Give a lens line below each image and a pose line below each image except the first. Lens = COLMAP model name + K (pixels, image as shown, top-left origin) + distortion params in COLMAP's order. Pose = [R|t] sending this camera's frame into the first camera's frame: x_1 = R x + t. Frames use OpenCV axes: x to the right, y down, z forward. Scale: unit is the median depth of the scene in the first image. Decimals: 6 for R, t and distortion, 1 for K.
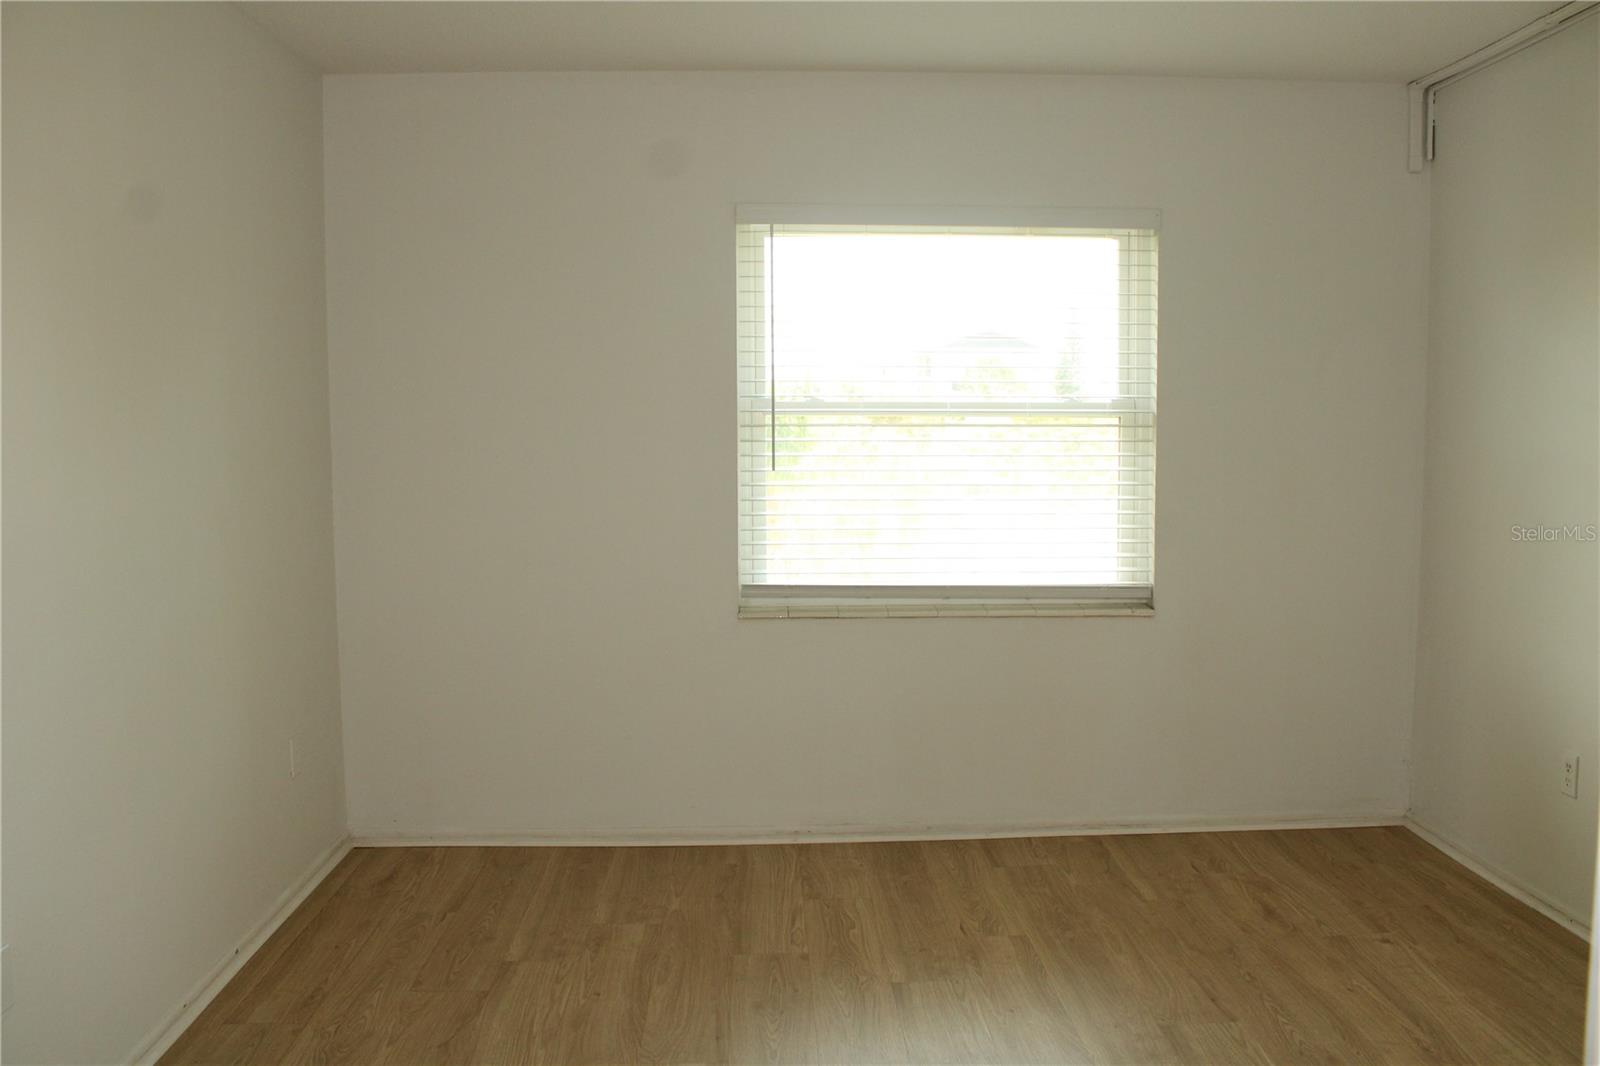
lens RADIAL K [[1369.7, 0, 799.4], [0, 1369.7, 536.3], [0, 0, 1]] dist [-0.158367, 0.131584]
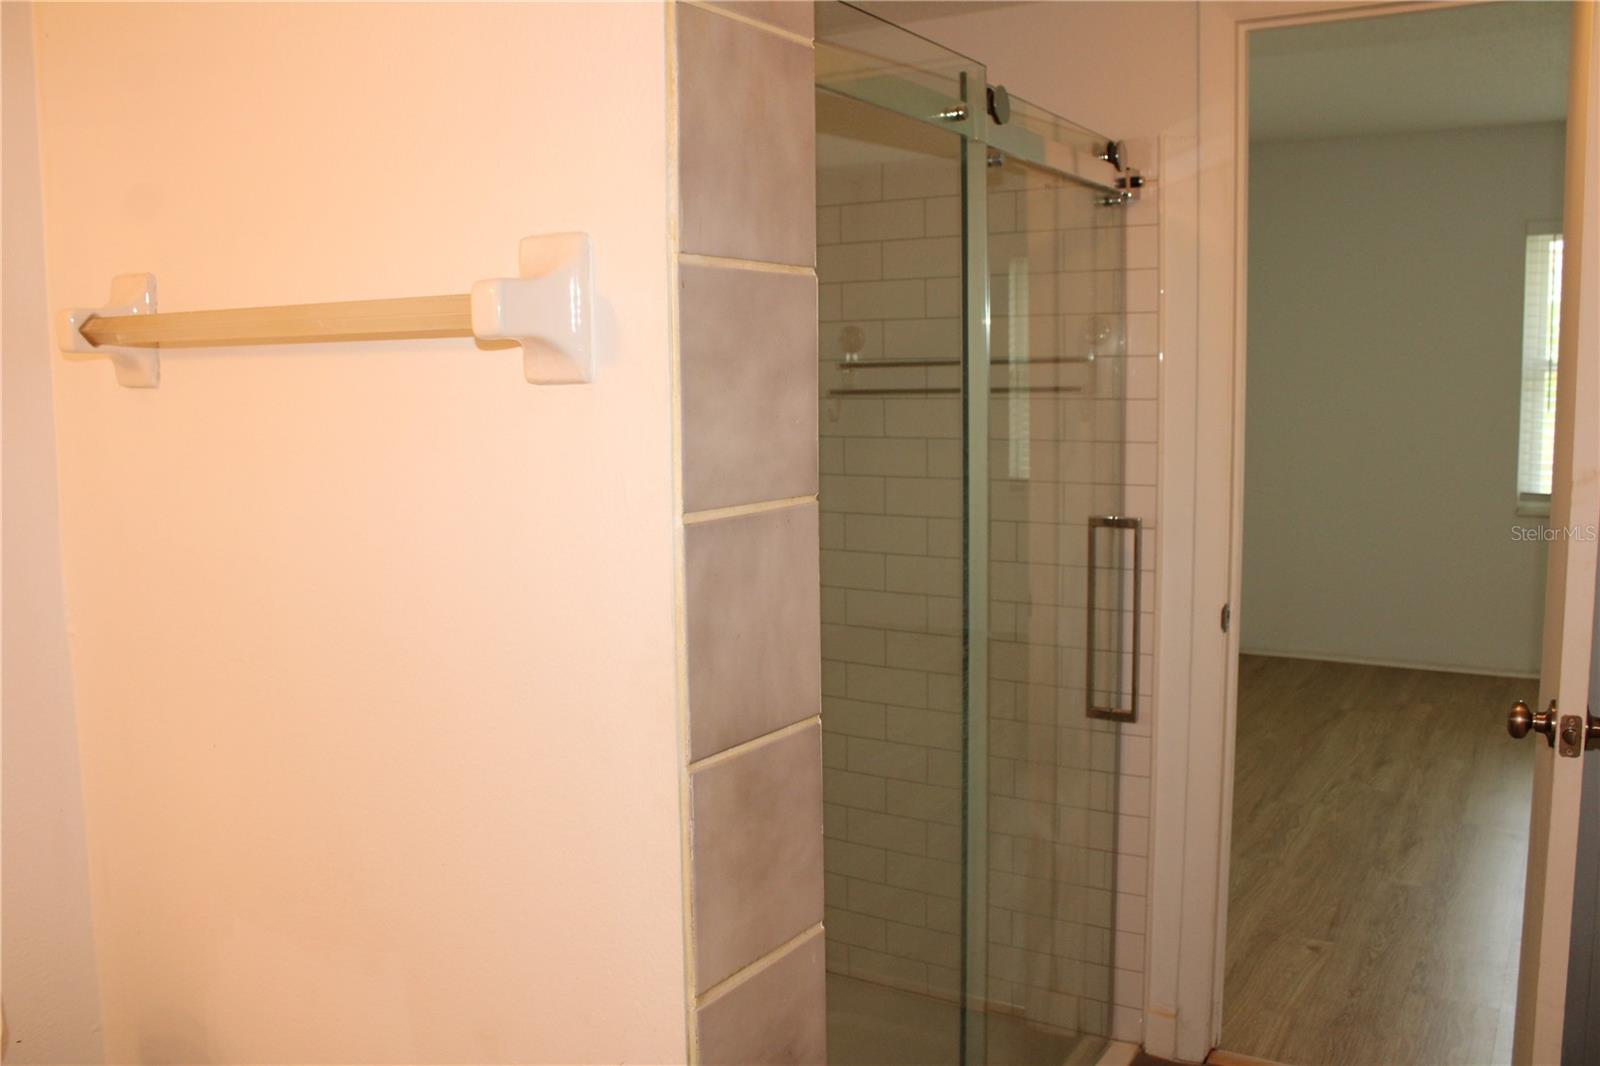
lens RADIAL K [[1369.7, 0, 805.1], [0, 1369.7, 534.9], [0, 0, 1]] dist [-0.158367, 0.131584]
pose [[0.840453, 0.053074, -0.539278, 0.076815], [-0.037441, 0.998501, 0.039918, 0.053747], [0.540589, -0.013358, 0.841181, -0.557338]]
